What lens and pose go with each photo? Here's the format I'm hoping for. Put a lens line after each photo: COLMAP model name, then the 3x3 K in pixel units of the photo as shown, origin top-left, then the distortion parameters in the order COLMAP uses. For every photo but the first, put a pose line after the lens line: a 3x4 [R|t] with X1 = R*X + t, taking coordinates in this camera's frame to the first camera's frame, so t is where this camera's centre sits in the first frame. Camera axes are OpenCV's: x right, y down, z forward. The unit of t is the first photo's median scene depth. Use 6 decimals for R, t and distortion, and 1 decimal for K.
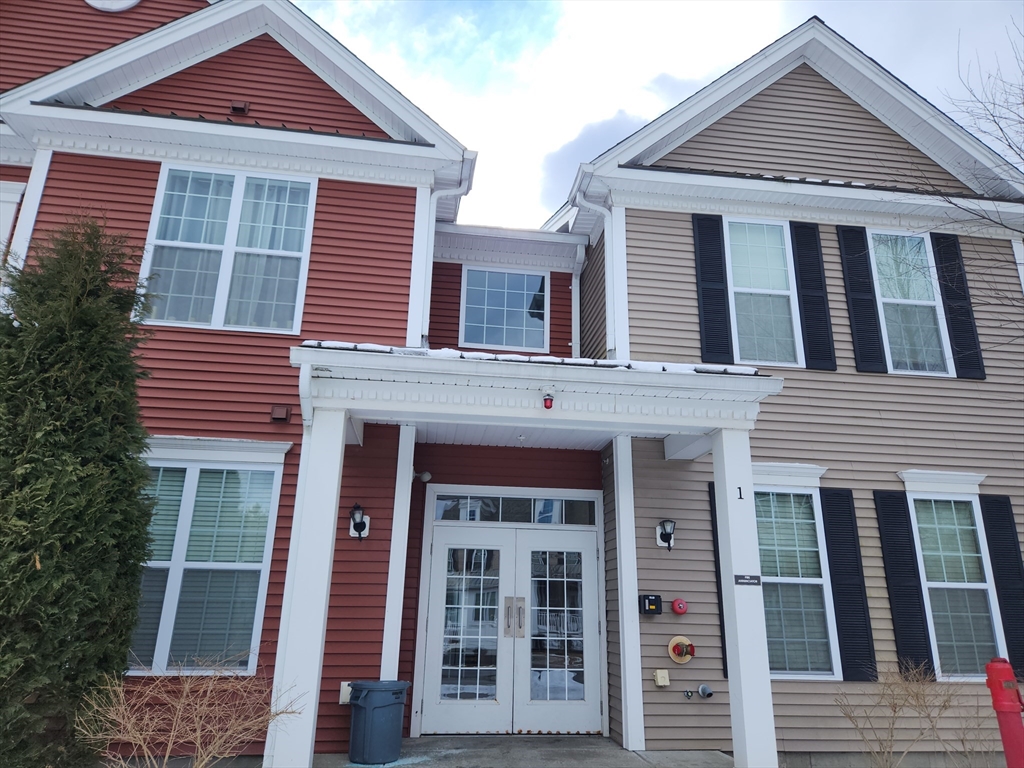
lens RADIAL K [[691.4, 0, 512.0], [0, 691.4, 384.0], [0, 0, 1]] dist [0.063097, -0.051013]
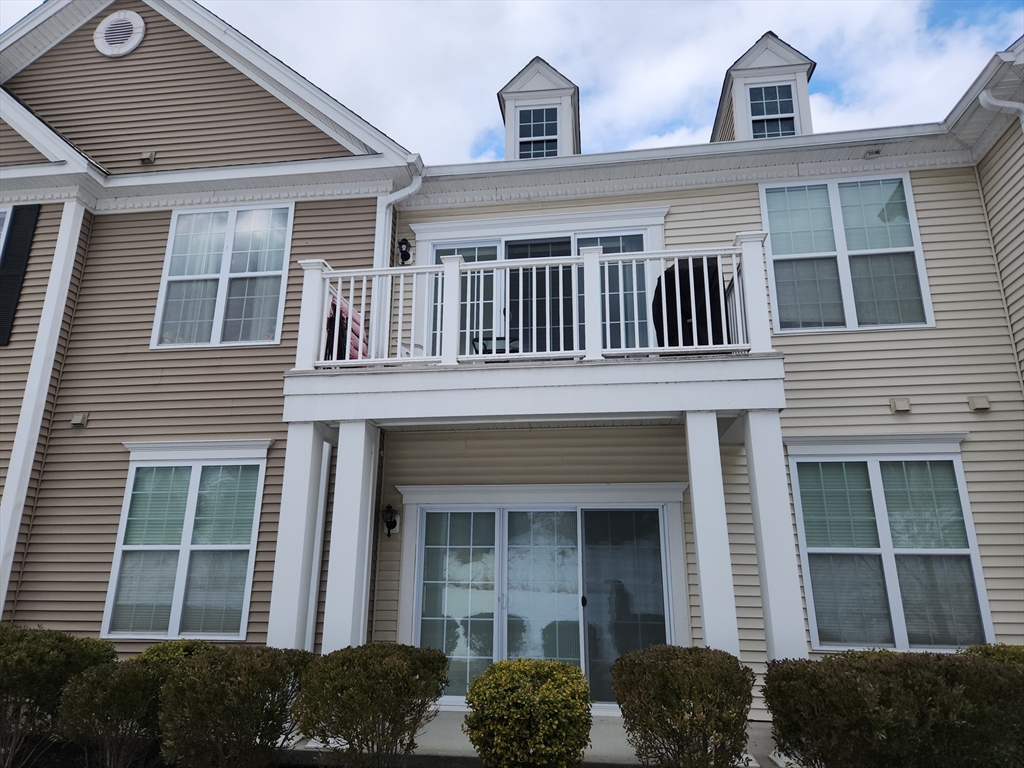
lens RADIAL K [[654.1, 0, 512.0], [0, 654.1, 384.0], [0, 0, 1]] dist [0.046500, -0.039563]
pose [[0.964278, -0.084592, -0.251021, 0.332262], [0.089370, 0.995969, 0.007674, 0.021303], [0.249360, -0.029834, 0.967951, 0.058271]]
